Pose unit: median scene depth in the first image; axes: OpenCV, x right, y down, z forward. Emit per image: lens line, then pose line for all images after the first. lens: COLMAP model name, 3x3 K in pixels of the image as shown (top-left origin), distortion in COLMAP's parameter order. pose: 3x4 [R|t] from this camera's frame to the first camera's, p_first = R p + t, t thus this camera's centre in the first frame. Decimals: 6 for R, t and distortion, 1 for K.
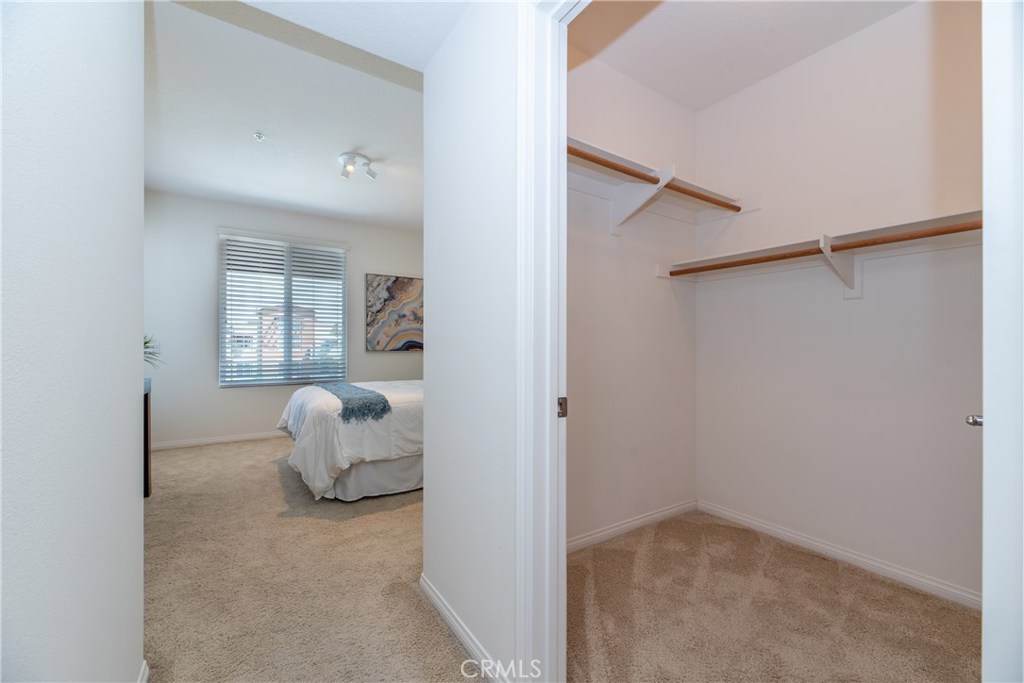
lens RADIAL K [[416.5, 0, 512.0], [0, 416.5, 341.5], [0, 0, 1]] dist [0.000089, -0.000505]
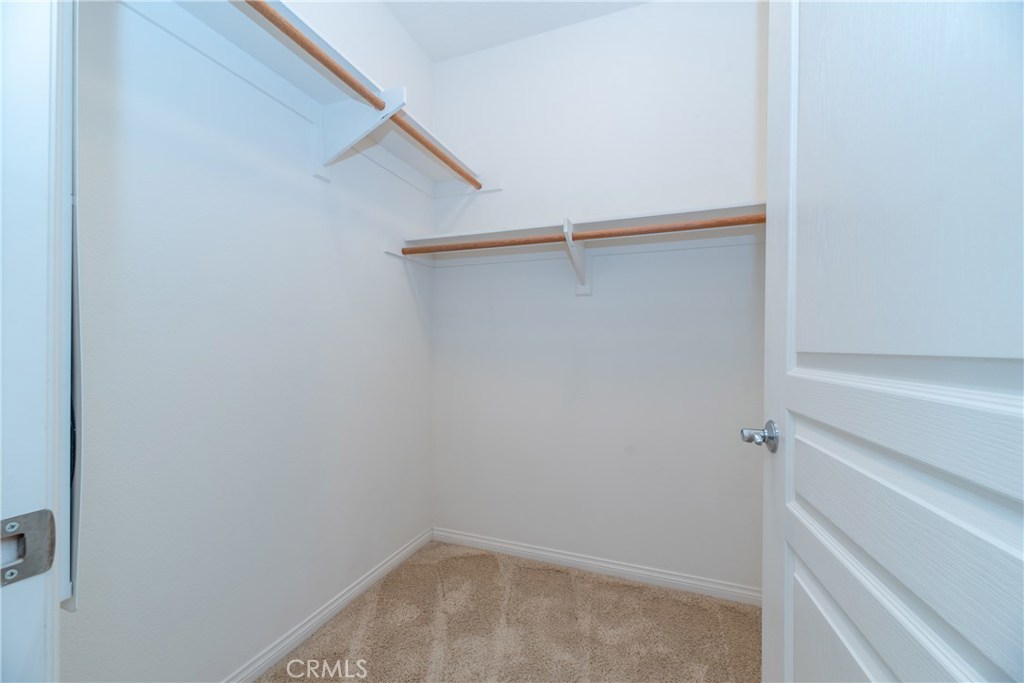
lens RADIAL K [[416.5, 0, 512.0], [0, 416.5, 341.5], [0, 0, 1]] dist [0.000089, -0.000505]
pose [[0.823780, 0.003092, 0.566901, 0.133617], [-0.008606, 0.999938, 0.007050, -0.000589], [-0.566844, -0.010687, 0.823756, 0.297742]]
